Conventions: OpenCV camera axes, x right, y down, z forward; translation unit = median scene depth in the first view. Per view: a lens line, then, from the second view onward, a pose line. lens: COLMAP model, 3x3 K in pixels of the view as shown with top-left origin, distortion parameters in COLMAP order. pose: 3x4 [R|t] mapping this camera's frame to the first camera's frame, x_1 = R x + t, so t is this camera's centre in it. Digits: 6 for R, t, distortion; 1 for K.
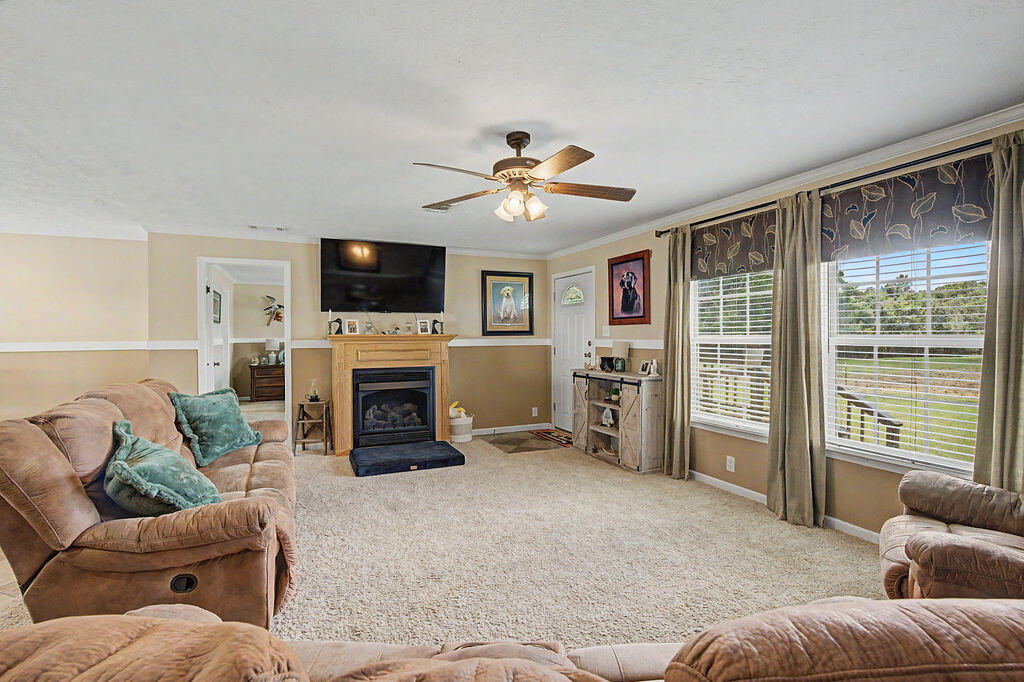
lens RADIAL K [[494.4, 0, 479.9], [0, 494.4, 334.1], [0, 0, 1]] dist [-0.009009, 0.003960]
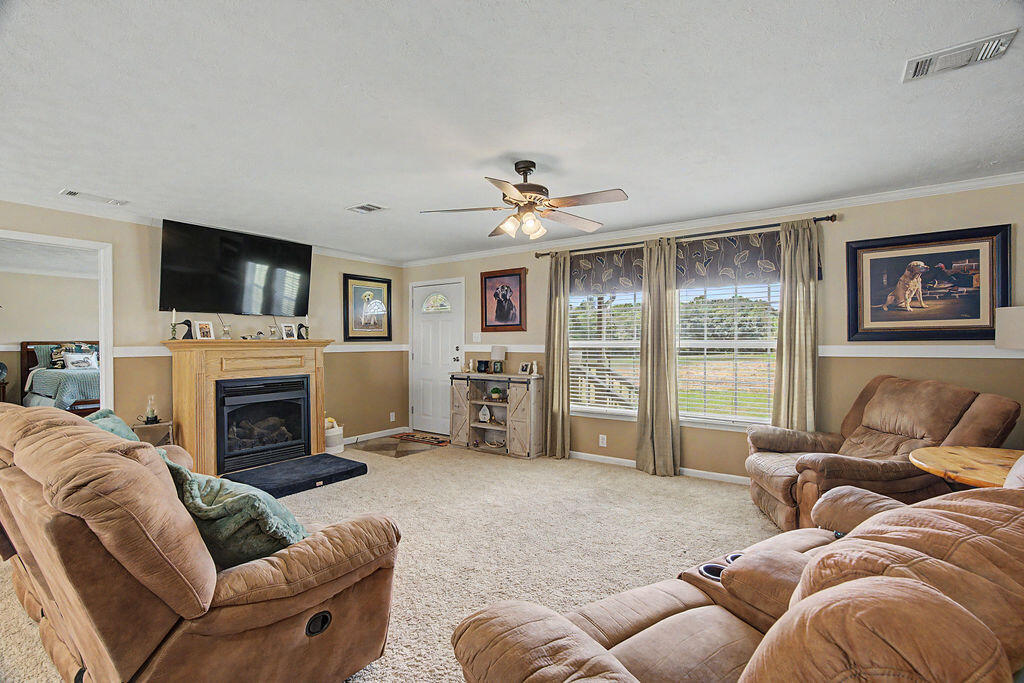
lens RADIAL K [[494.4, 0, 495.5], [0, 494.4, 339.7], [0, 0, 1]] dist [-0.009009, 0.003960]
pose [[0.850958, 0.003075, 0.525225, -0.332451], [-0.001392, 0.999993, -0.003600, 0.004055], [-0.525232, 0.002332, 0.850956, 0.040821]]
